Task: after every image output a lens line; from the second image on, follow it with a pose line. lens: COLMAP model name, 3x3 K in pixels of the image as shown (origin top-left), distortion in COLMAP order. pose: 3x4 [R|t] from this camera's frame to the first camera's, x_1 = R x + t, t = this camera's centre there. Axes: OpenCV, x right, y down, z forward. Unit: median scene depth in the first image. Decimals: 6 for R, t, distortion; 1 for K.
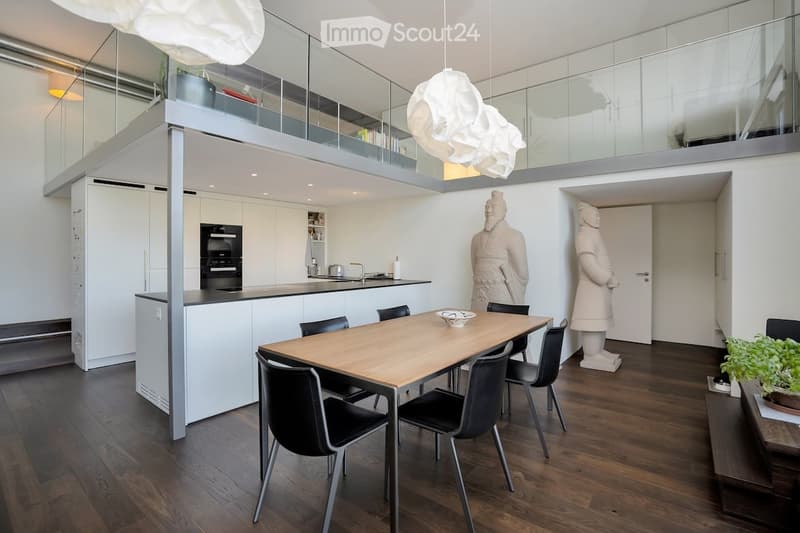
lens RADIAL K [[377.0, 0, 390.9], [0, 377.0, 254.2], [0, 0, 1]] dist [-0.036515, 0.003759]
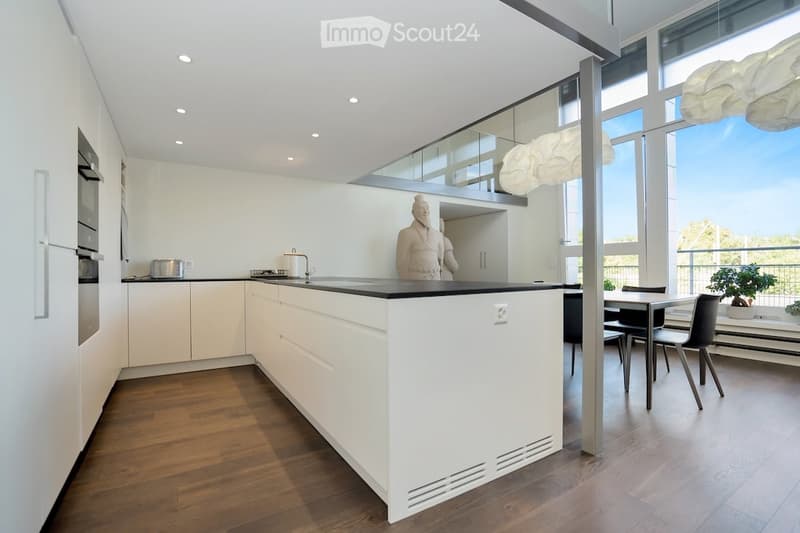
lens RADIAL K [[377.0, 0, 395.2], [0, 377.0, 266.3], [0, 0, 1]] dist [-0.036515, 0.003759]
pose [[0.347950, 0.001941, 0.937511, -0.640797], [0.000478, 0.999997, -0.002247, 0.045139], [-0.937513, 0.001230, 0.347948, 0.516445]]
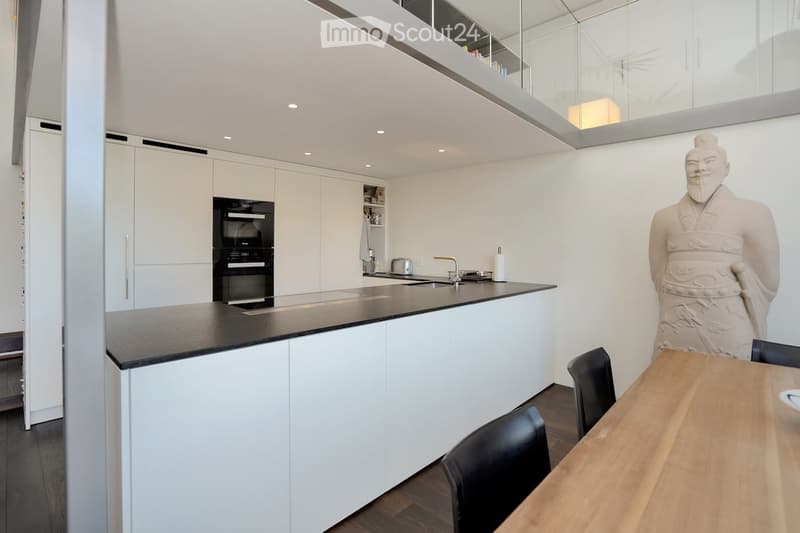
lens RADIAL K [[377.0, 0, 390.2], [0, 377.0, 248.5], [0, 0, 1]] dist [-0.036515, 0.003759]
pose [[0.995596, 0.004196, -0.093655, -0.112802], [-0.003123, 0.999928, 0.011600, 0.001506], [0.093697, -0.011256, 0.995537, 0.313760]]
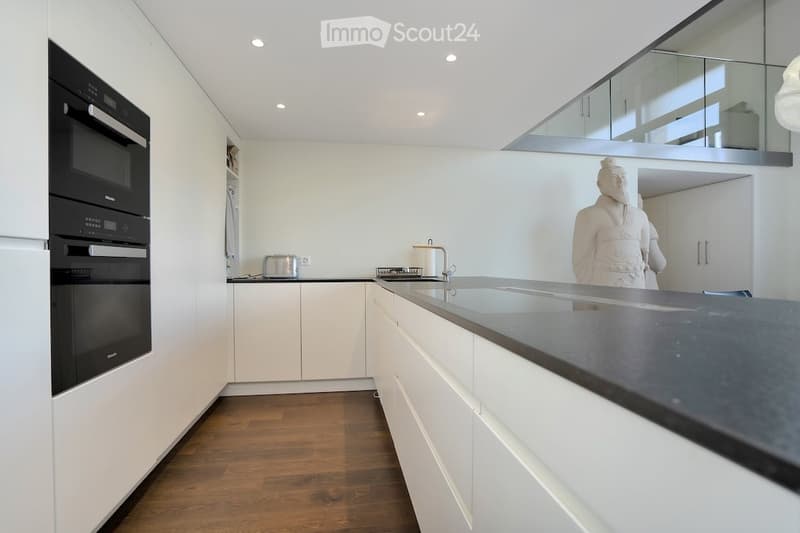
lens RADIAL K [[377.0, 0, 395.4], [0, 377.0, 270.9], [0, 0, 1]] dist [-0.036515, 0.003759]
pose [[0.679906, -0.016158, 0.733121, -0.462317], [0.002069, 0.999796, 0.020116, 0.043891], [-0.733296, -0.012161, 0.679801, 0.615439]]
